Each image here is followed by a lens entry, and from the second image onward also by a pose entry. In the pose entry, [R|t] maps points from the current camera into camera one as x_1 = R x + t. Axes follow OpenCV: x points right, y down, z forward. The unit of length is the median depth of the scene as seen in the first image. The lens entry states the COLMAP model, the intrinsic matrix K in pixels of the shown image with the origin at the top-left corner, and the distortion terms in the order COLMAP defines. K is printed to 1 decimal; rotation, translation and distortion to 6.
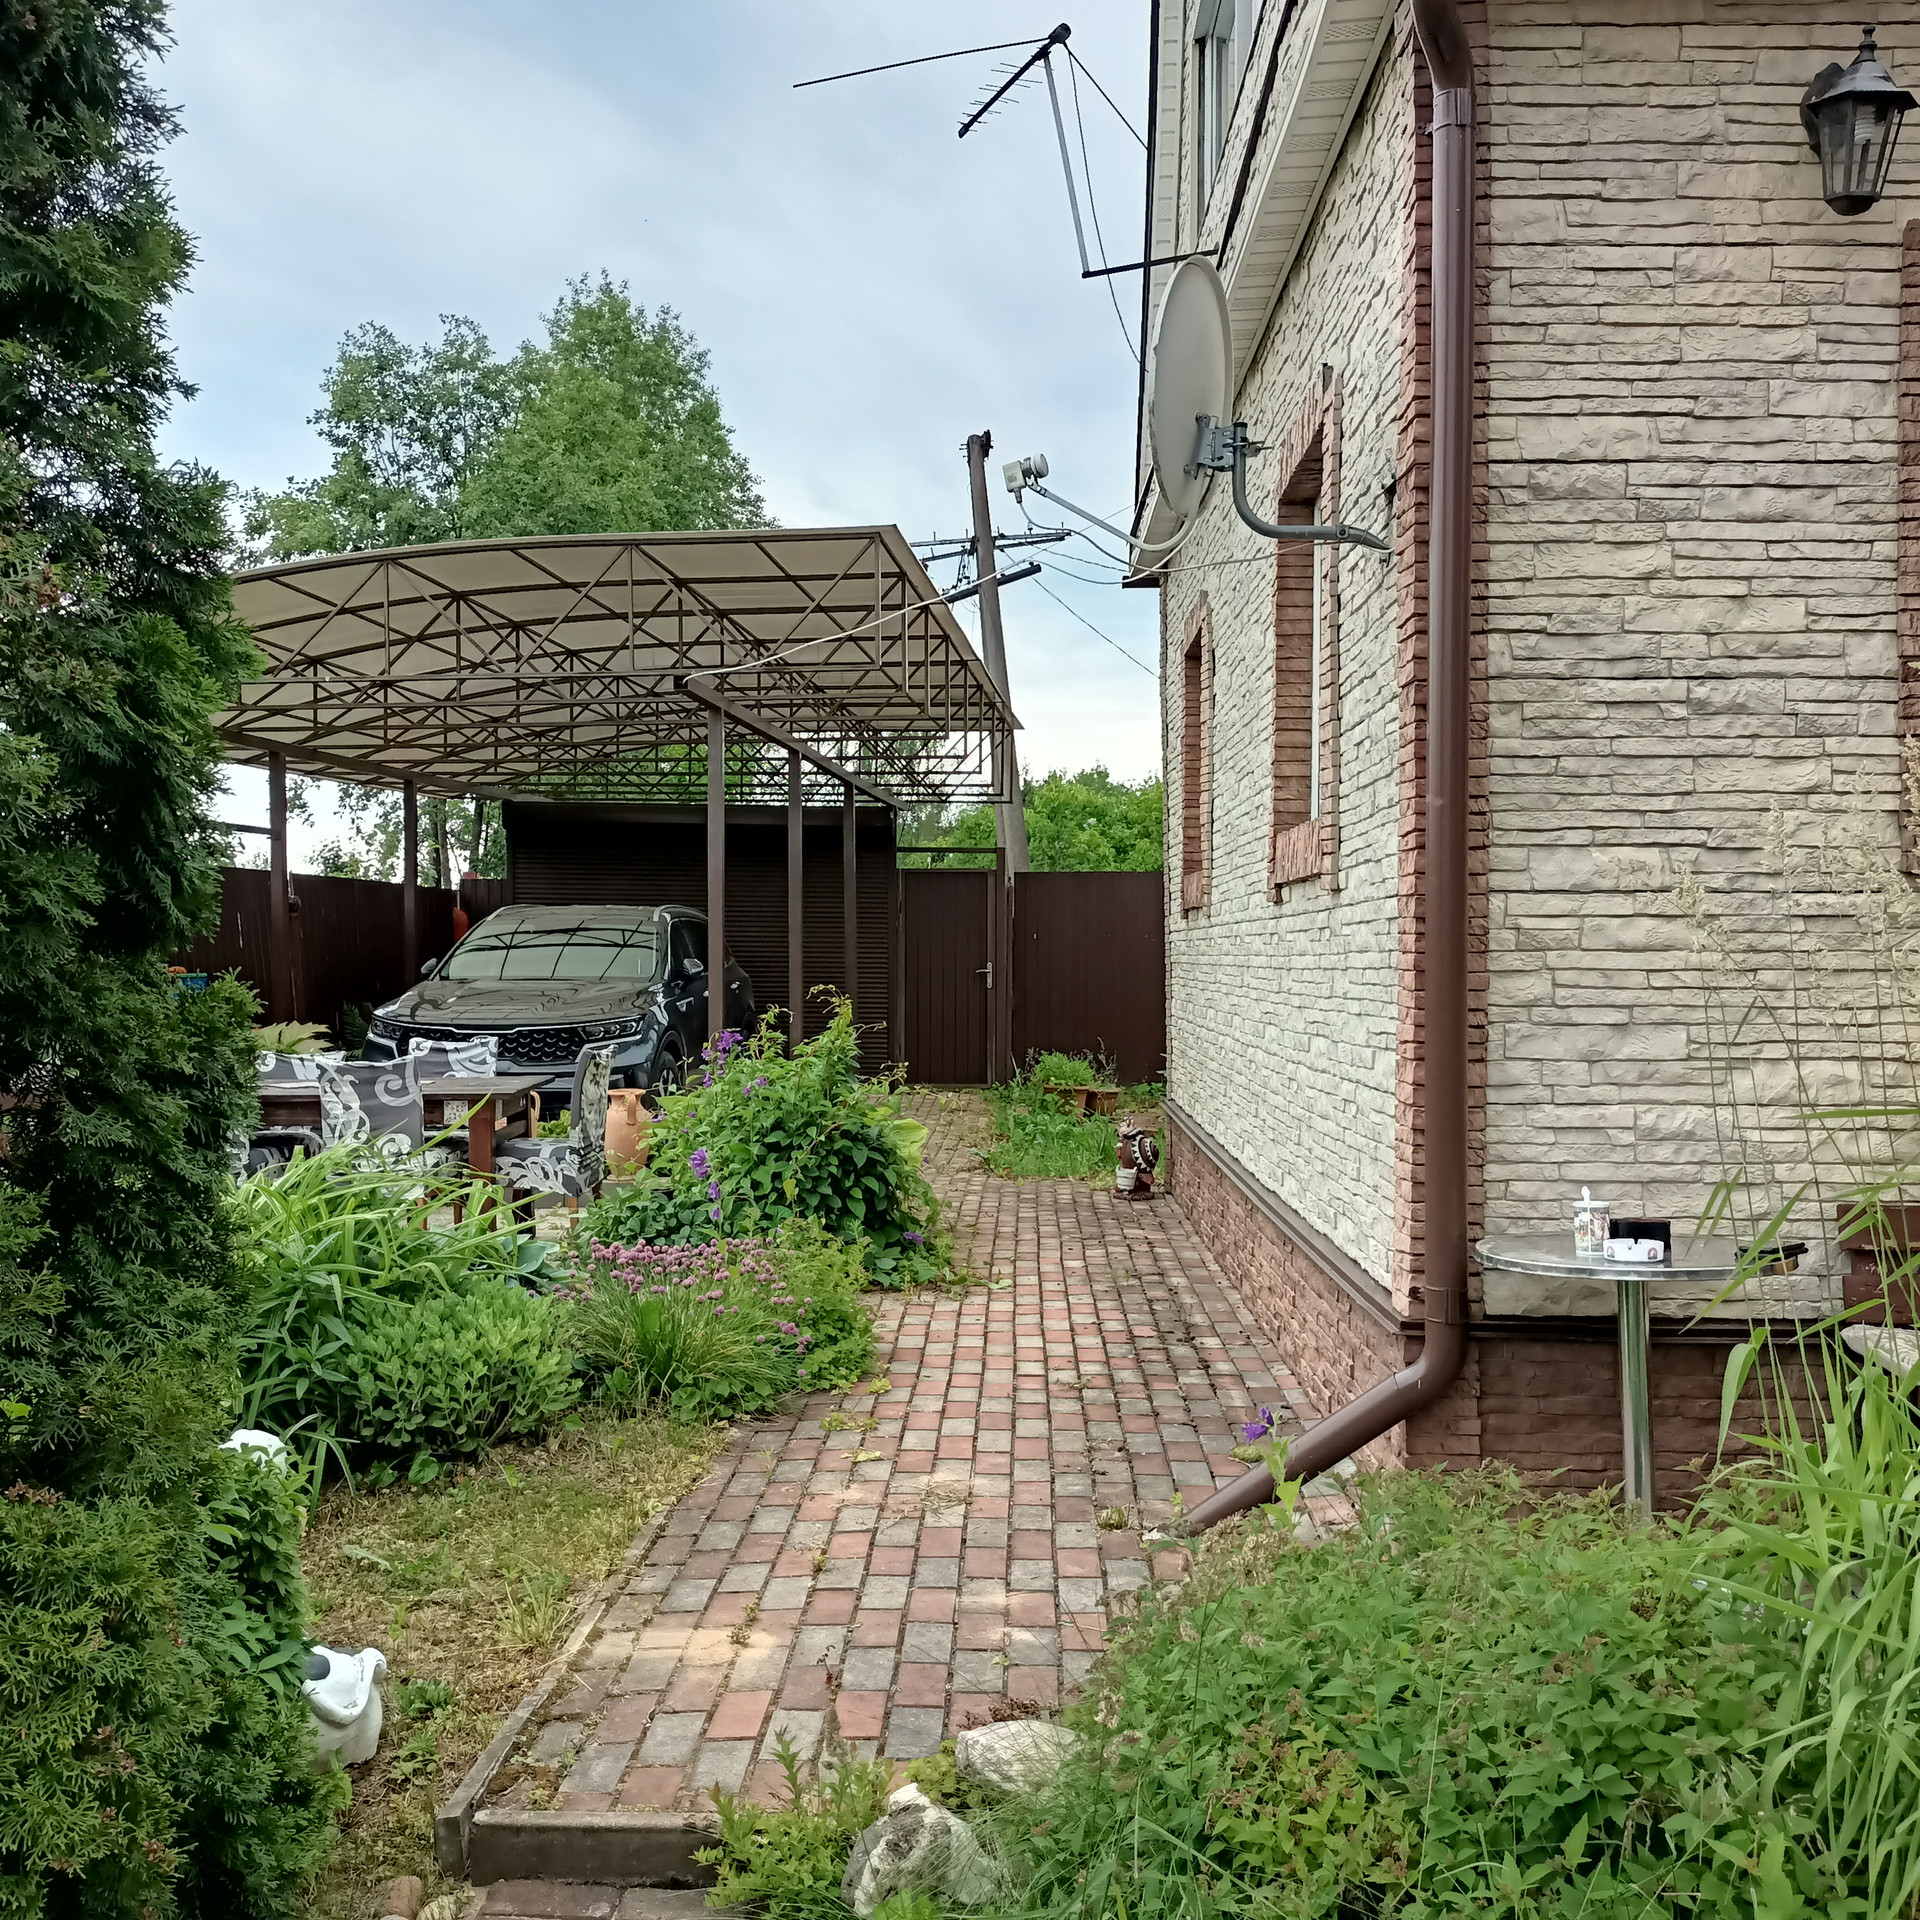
lens RADIAL K [[1917.6, 0, 968.3], [0, 1917.6, 969.7], [0, 0, 1]] dist [0.126989, -0.273087]
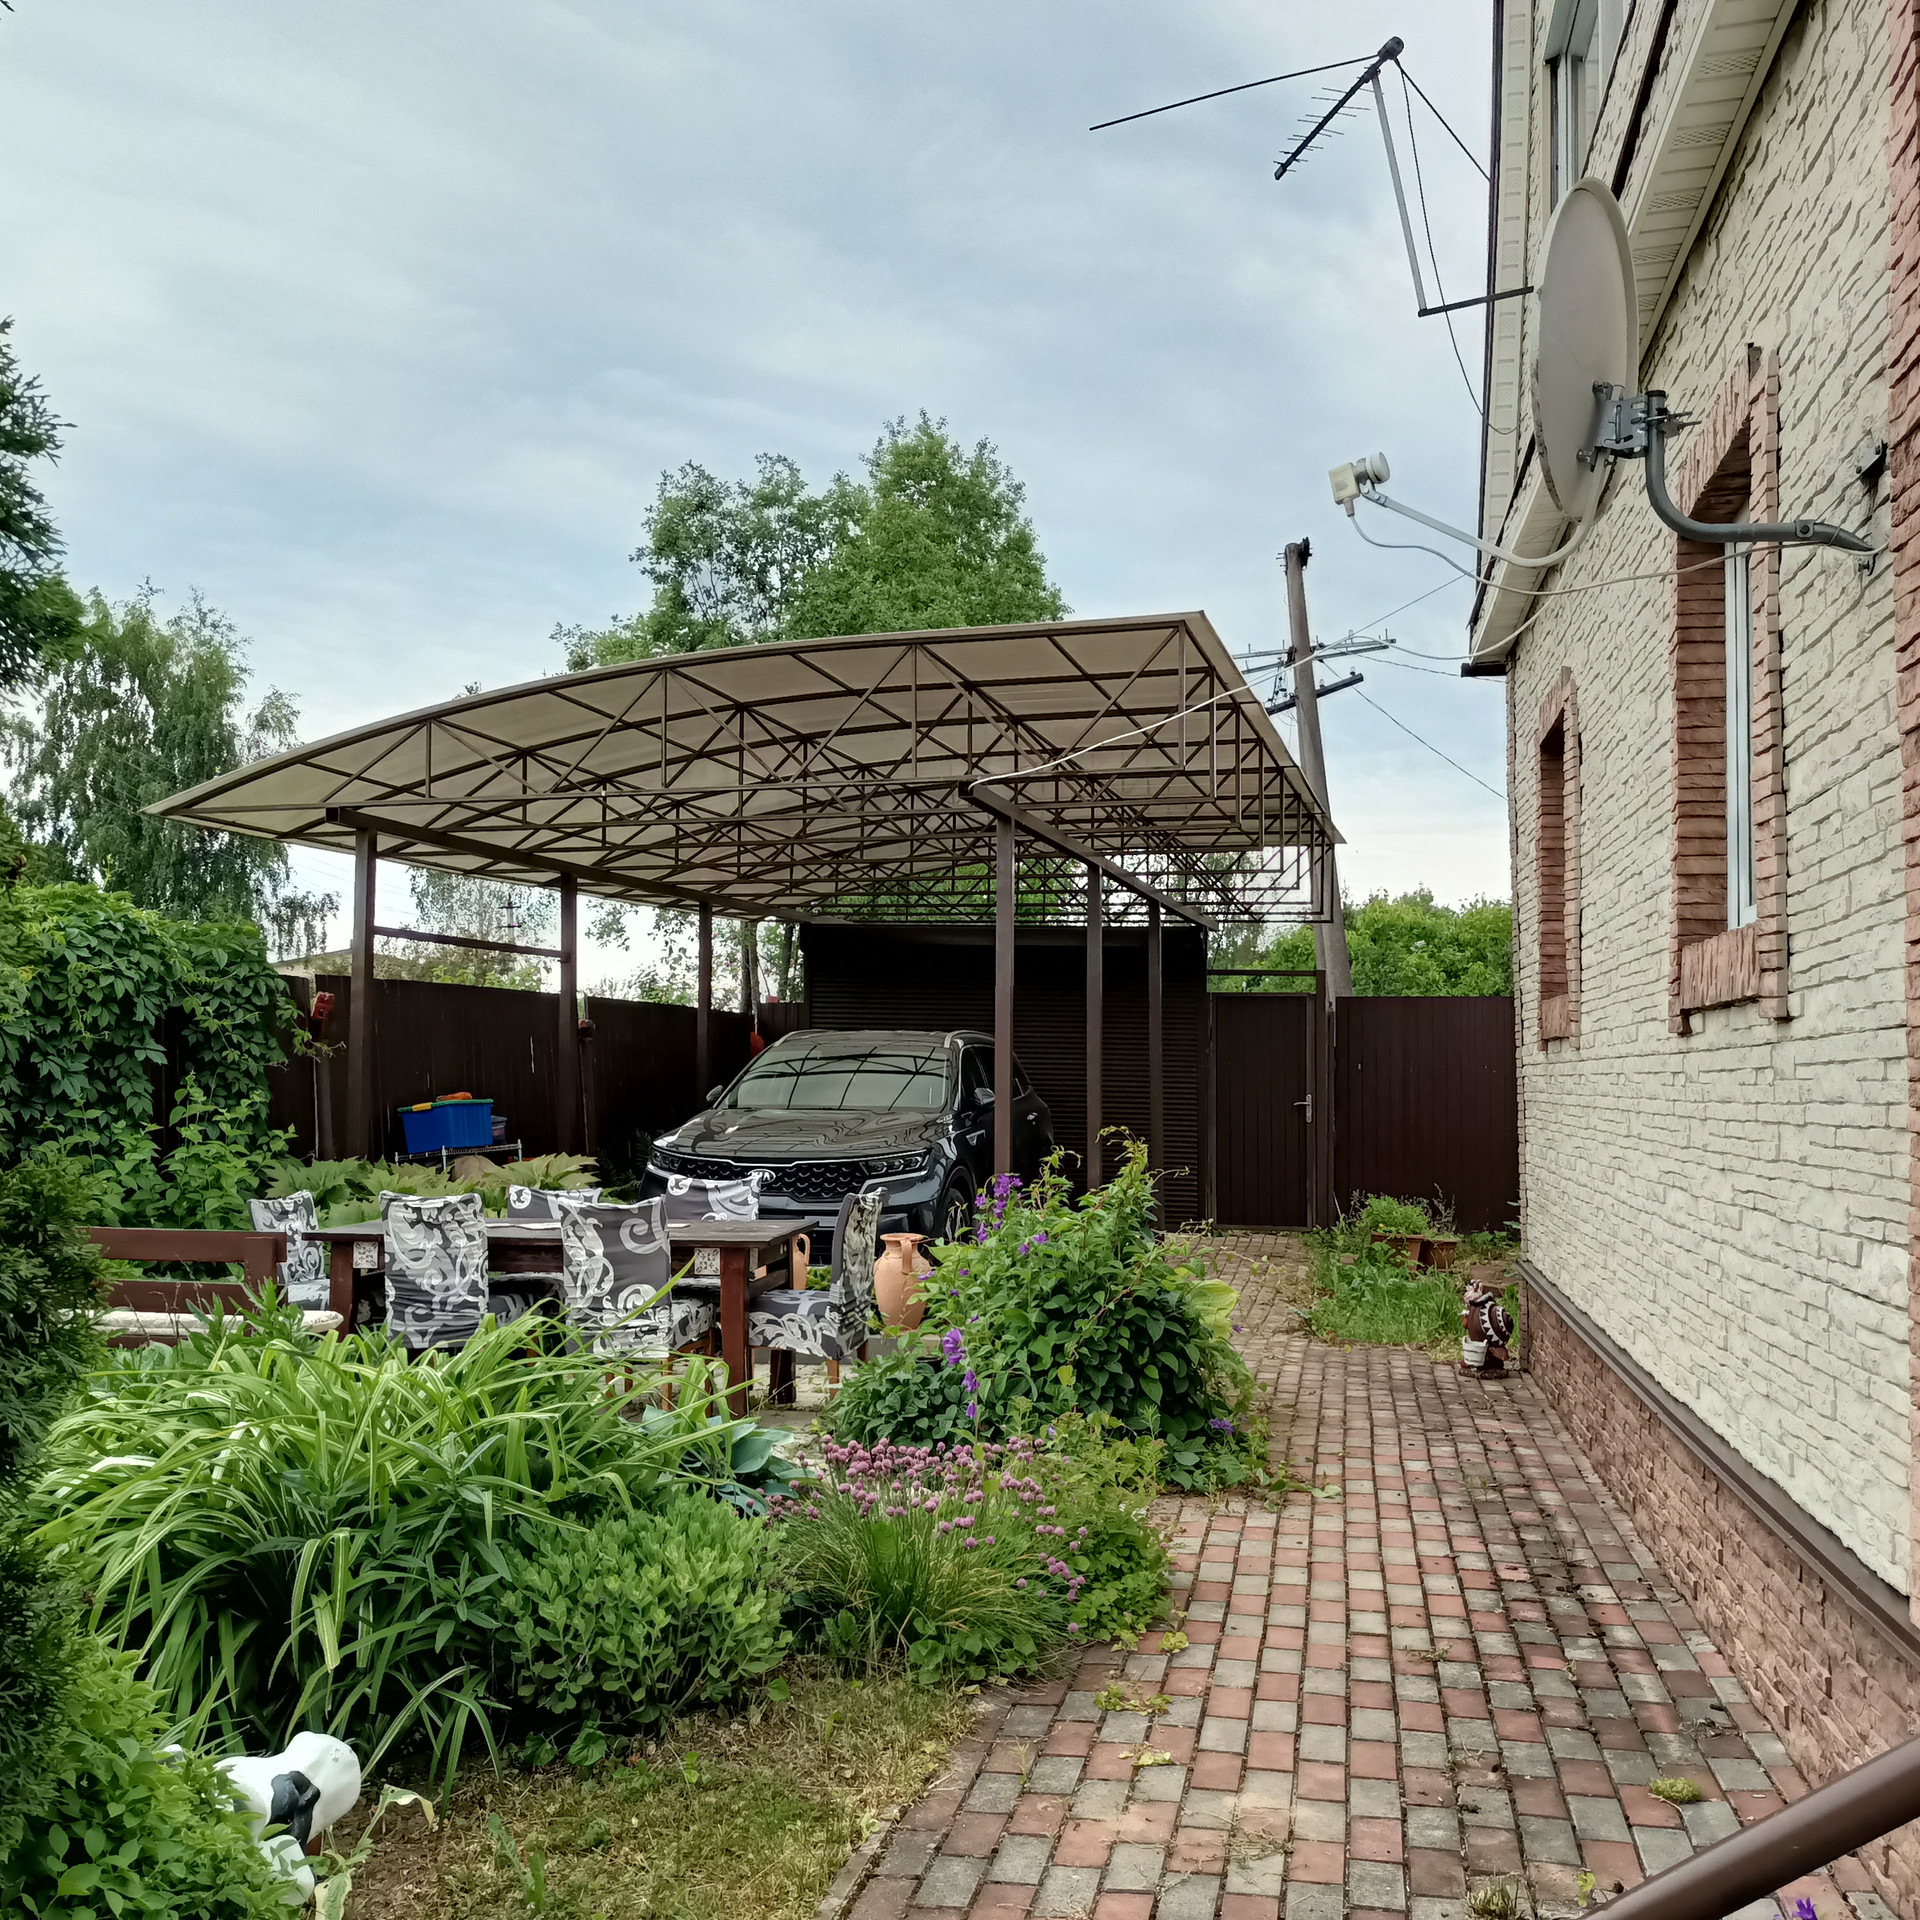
lens RADIAL K [[1914.4, 0, 925.3], [0, 1914.4, 955.7], [0, 0, 1]] dist [0.078717, -0.143008]
pose [[0.982859, -0.002582, -0.184342, 0.000477], [-0.010742, 0.997401, -0.071245, -0.005393], [0.184047, 0.072004, 0.980277, 0.123704]]
